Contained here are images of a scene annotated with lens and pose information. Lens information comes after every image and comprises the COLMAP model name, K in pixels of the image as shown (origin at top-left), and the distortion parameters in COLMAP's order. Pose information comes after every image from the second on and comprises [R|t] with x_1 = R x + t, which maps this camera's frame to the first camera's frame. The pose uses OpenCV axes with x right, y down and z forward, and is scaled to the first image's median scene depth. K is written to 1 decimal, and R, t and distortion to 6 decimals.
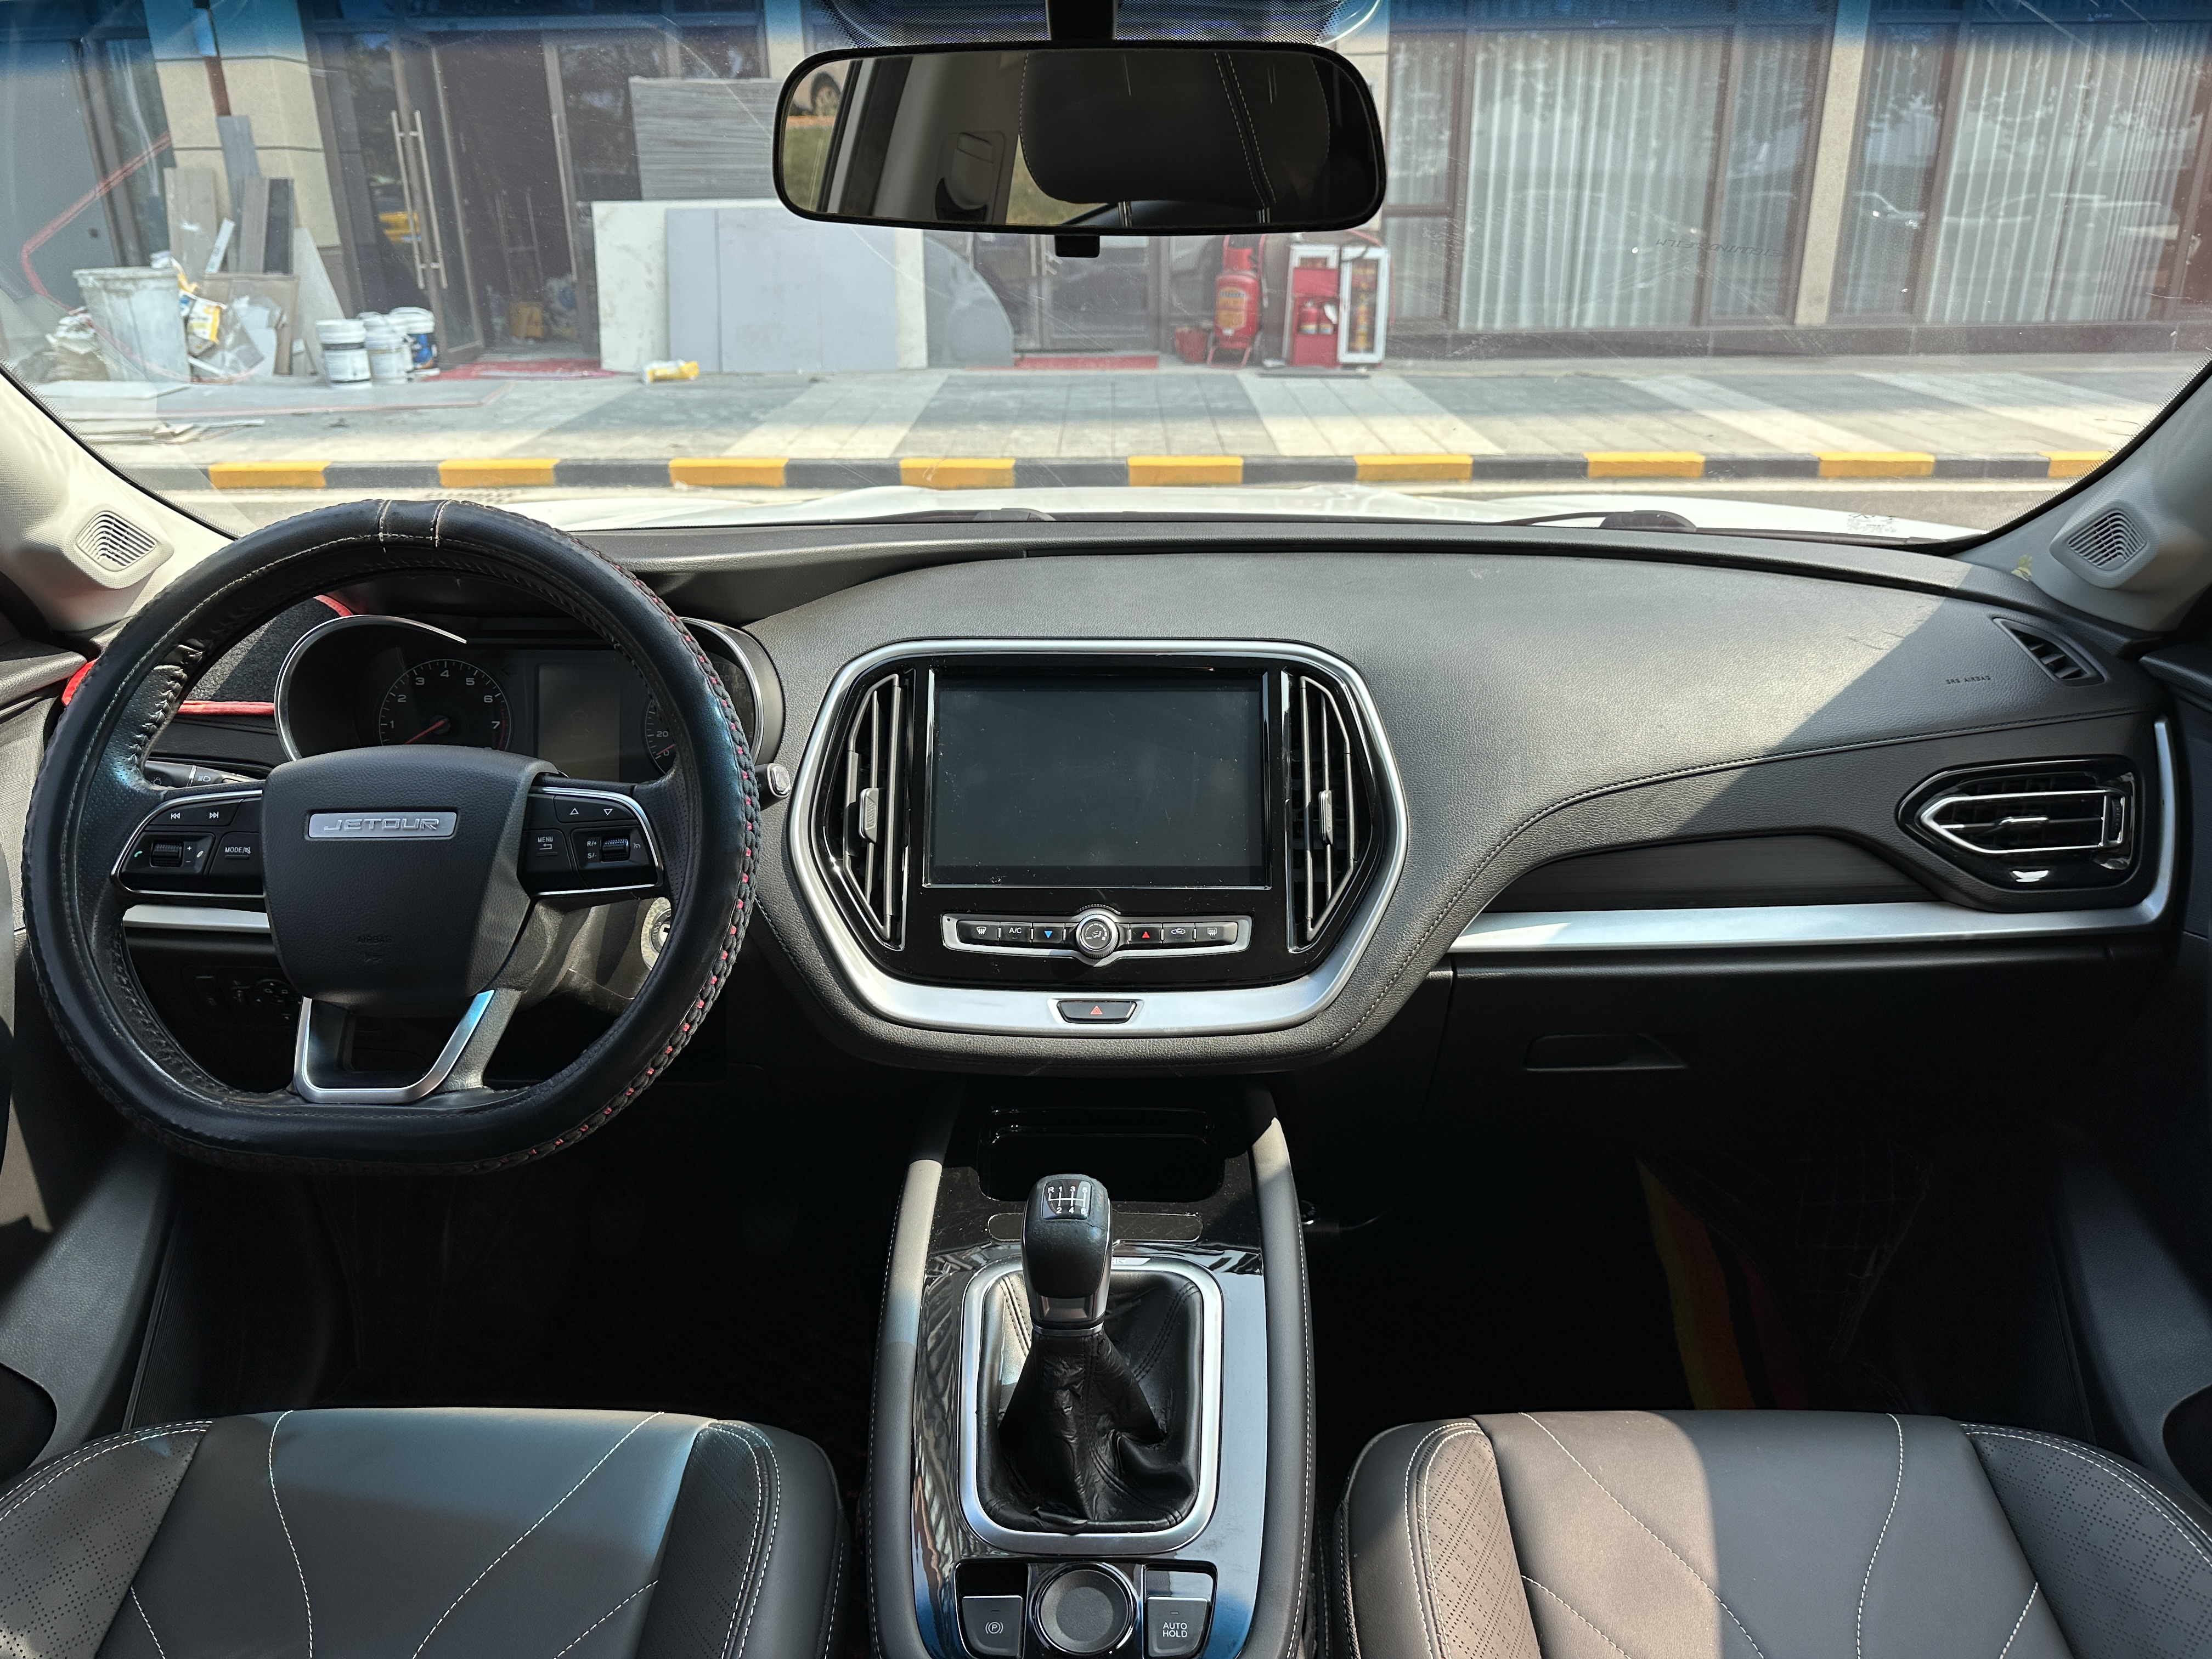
lens RADIAL K [[1574.5, 0, 1105.3], [0, 1574.5, 815.6], [0, 0, 1]] dist [0.041524, -0.053924]
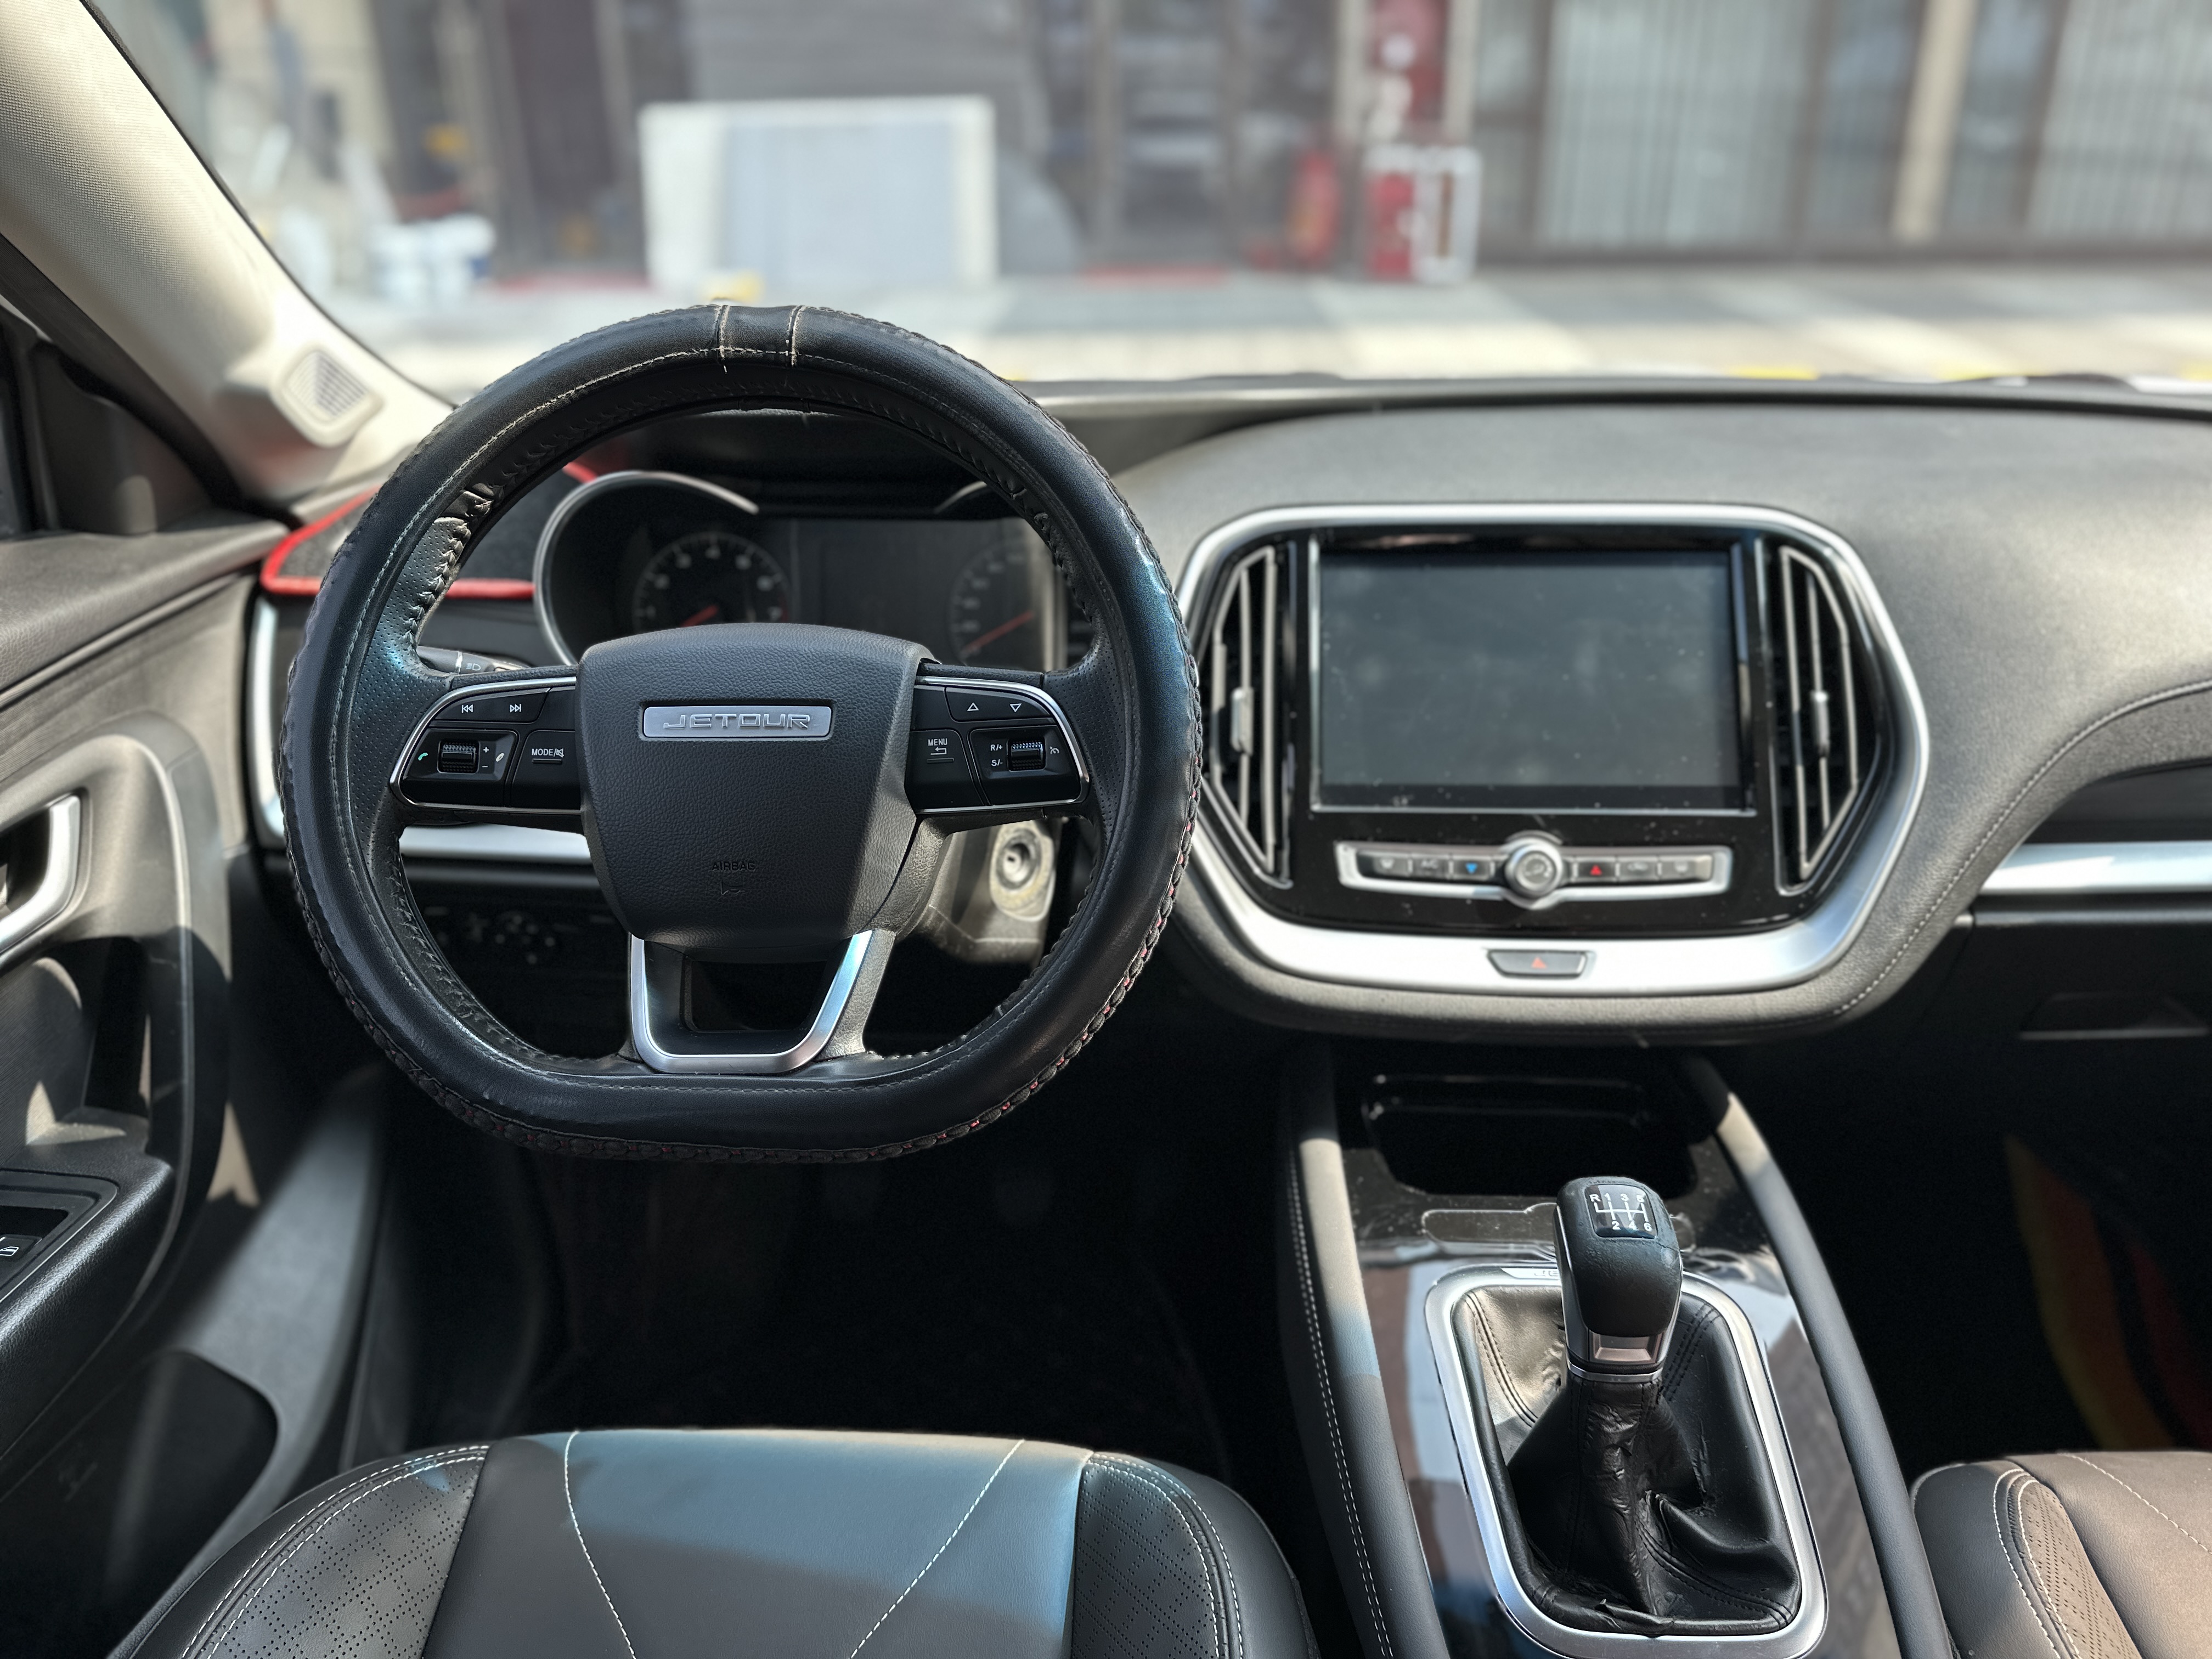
lens RADIAL K [[1574.5, 0, 1091.6], [0, 1574.5, 827.7], [0, 0, 1]] dist [0.041524, -0.053924]
pose [[0.999618, 0.006309, -0.026902, -0.206350], [-0.004982, 0.998781, 0.049102, 0.015354], [0.027179, -0.048950, 0.998431, 0.177633]]
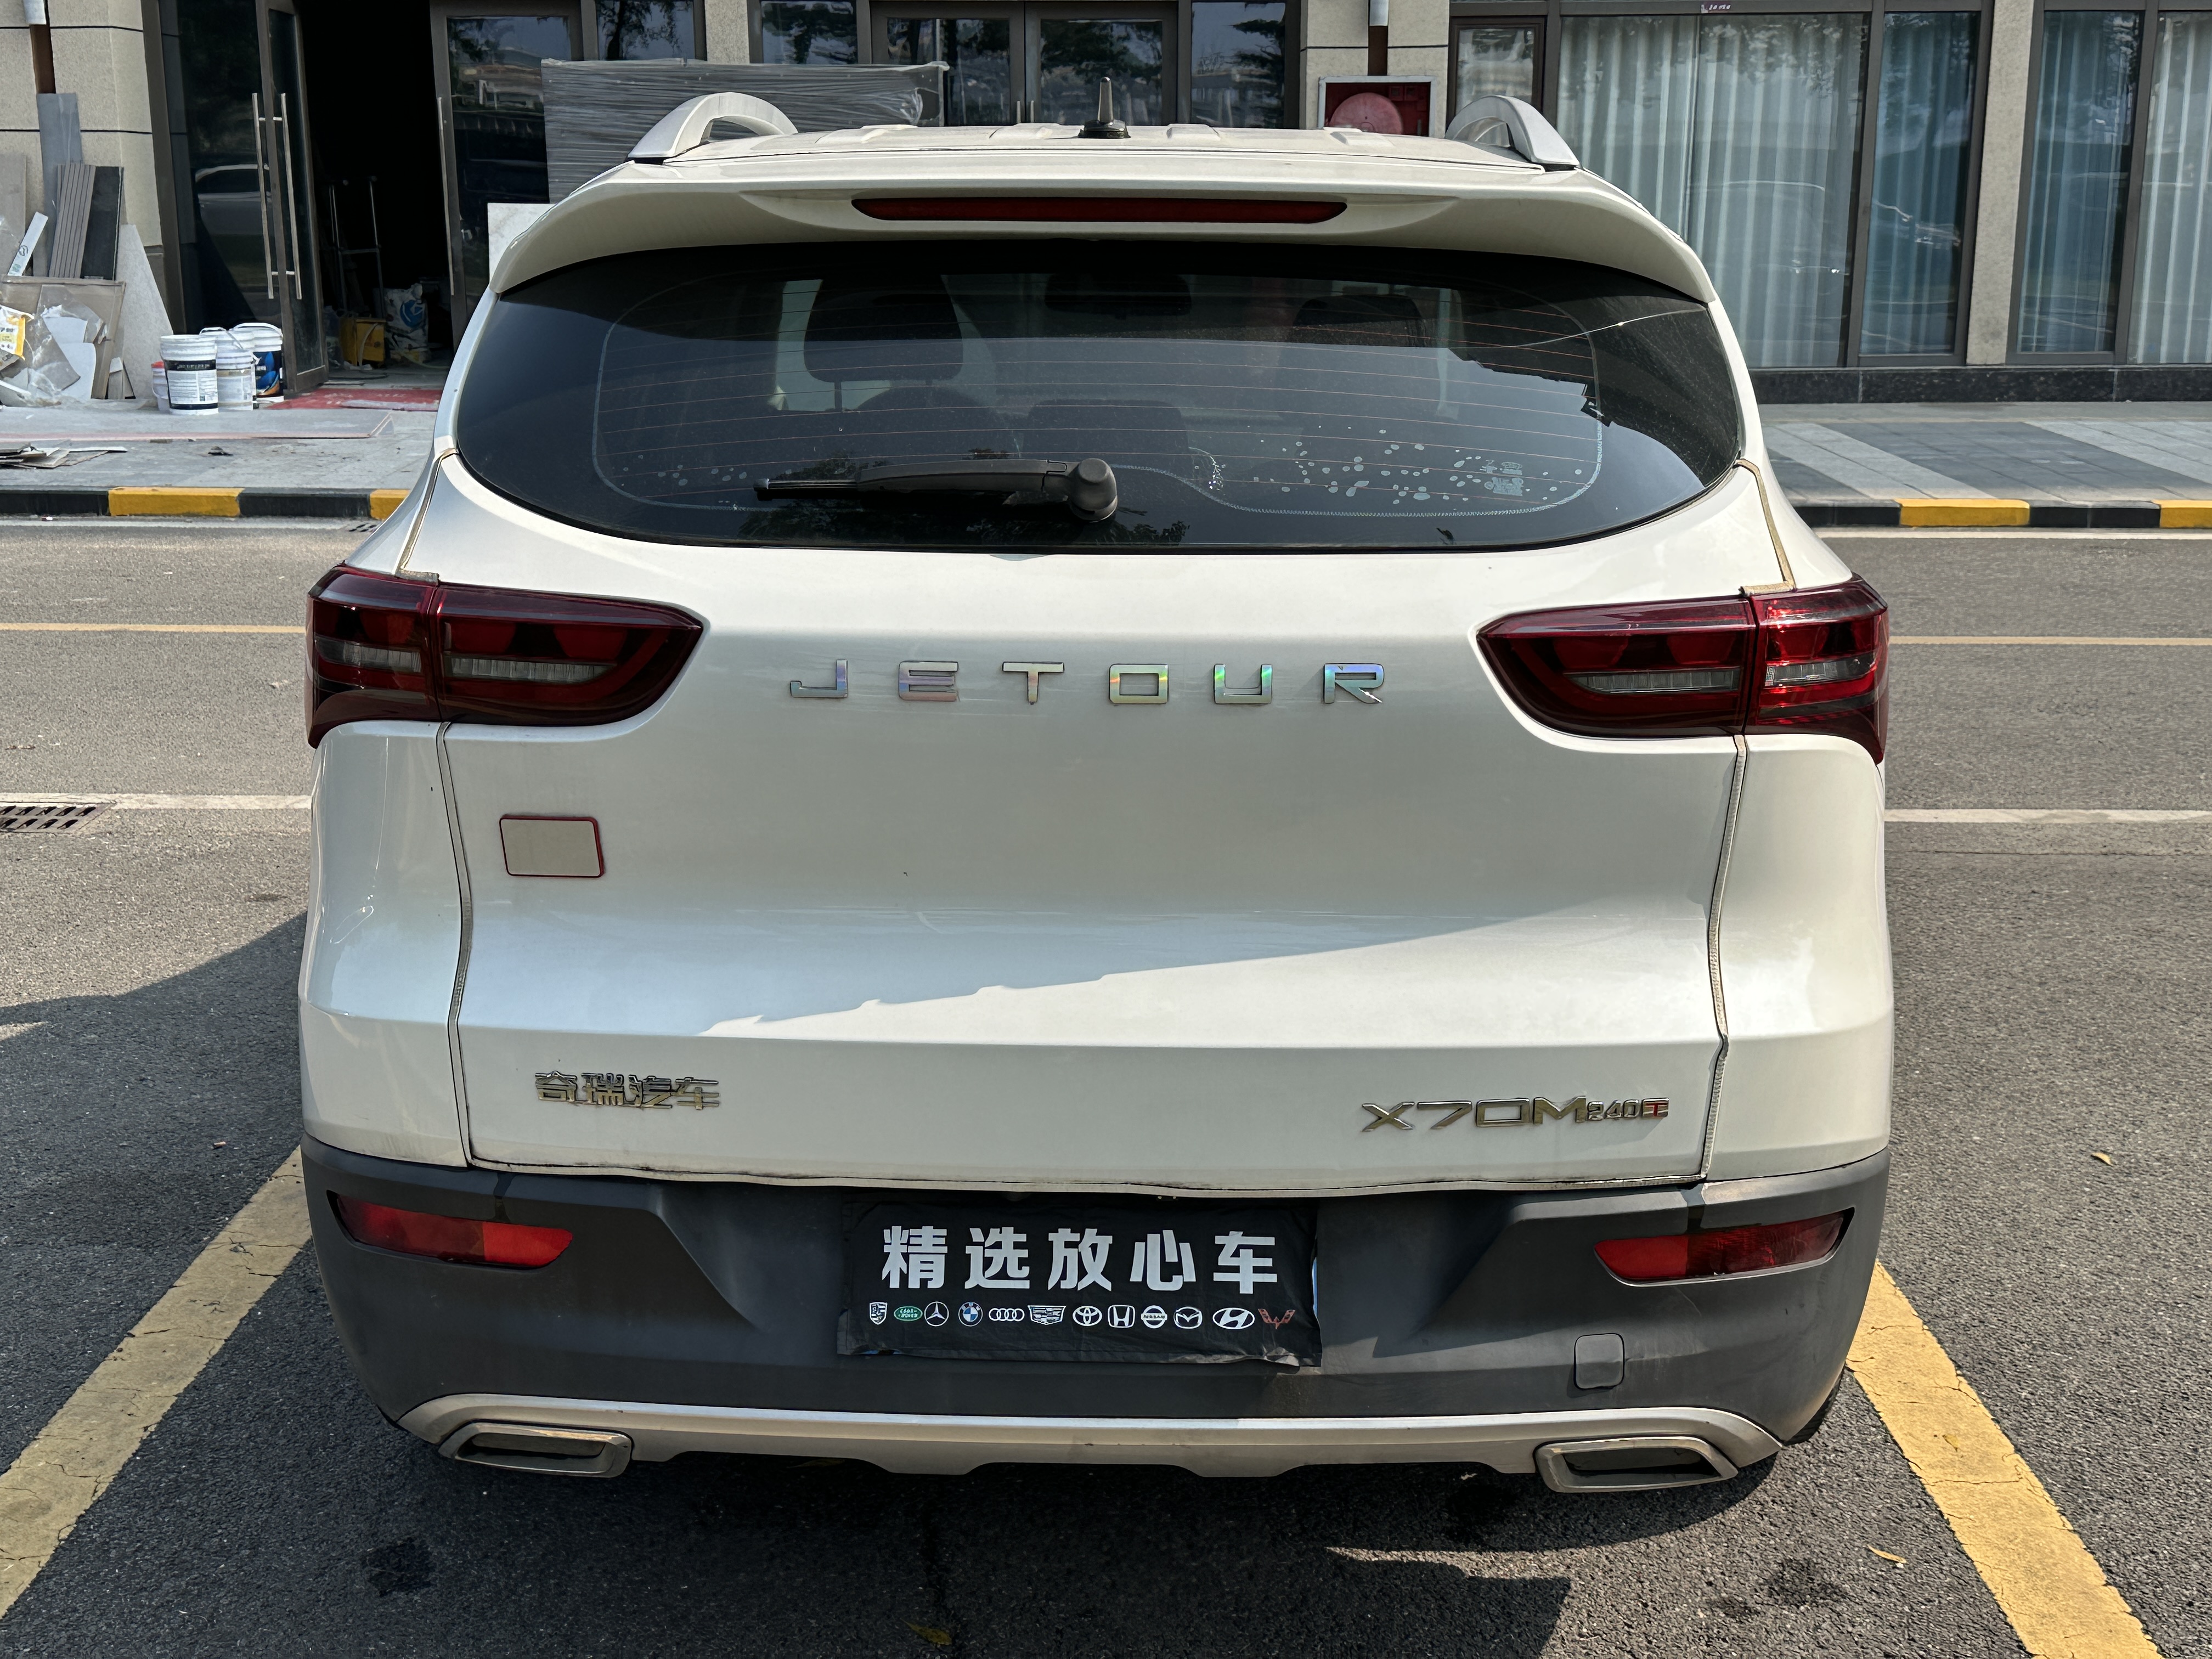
lens RADIAL K [[2739.2, 0, 1159.7], [0, 2739.2, 764.1], [0, 0, 1]] dist [0.103157, 0.000000]
pose [[0.999908, 0.010186, 0.008982, 0.143839], [-0.008650, 0.987568, -0.156957, 1.159993], [-0.010469, 0.156865, 0.987565, -3.541833]]
